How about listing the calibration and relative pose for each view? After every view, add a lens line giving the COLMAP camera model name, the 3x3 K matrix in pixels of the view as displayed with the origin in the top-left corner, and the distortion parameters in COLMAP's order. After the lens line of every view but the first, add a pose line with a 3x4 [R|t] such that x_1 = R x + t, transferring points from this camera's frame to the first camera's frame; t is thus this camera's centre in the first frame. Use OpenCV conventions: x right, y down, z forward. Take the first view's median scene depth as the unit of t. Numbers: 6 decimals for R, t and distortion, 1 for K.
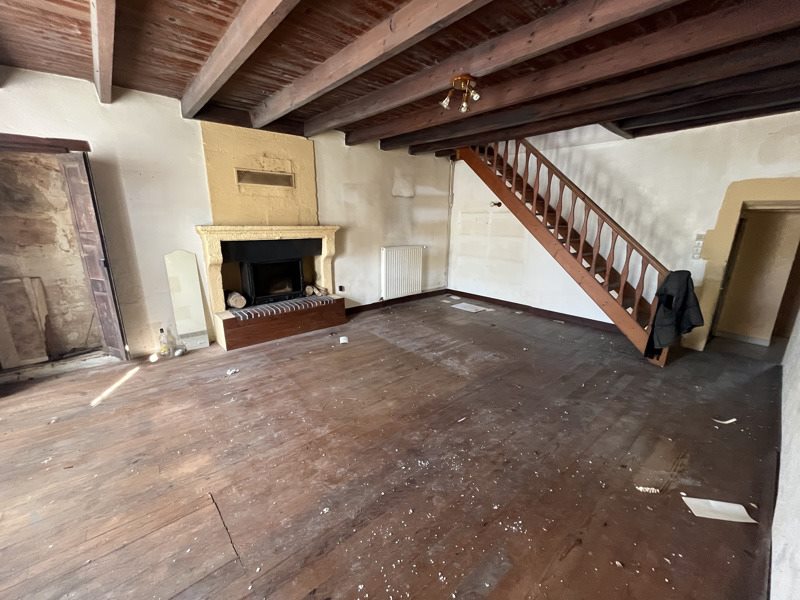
lens RADIAL K [[324.4, 0, 399.5], [0, 324.4, 299.6], [0, 0, 1]] dist [0.000806, 0.000054]
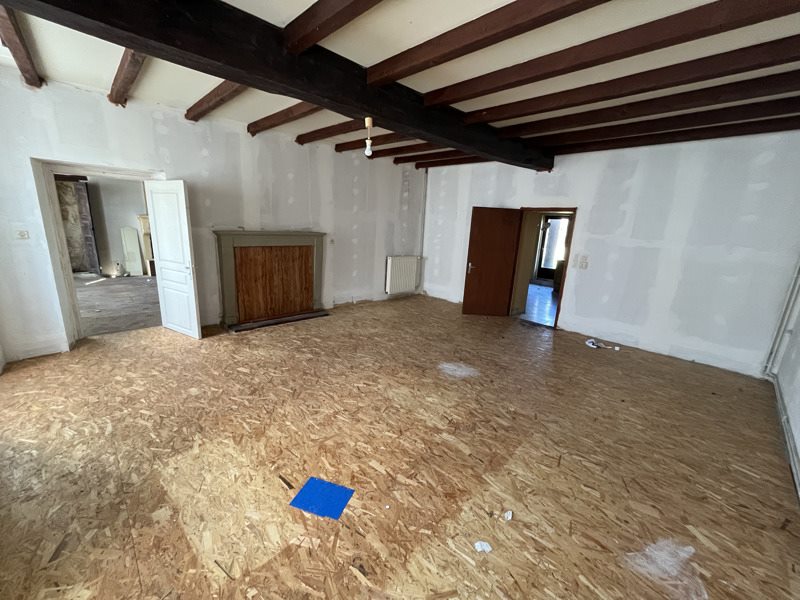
lens RADIAL K [[324.4, 0, 399.5], [0, 324.4, 300.3], [0, 0, 1]] dist [0.000806, 0.000054]
pose [[0.997236, 0.022288, 0.070882, 1.059588], [-0.021439, 0.999689, -0.012725, 0.359484], [-0.071144, 0.011170, 0.997404, -1.377074]]
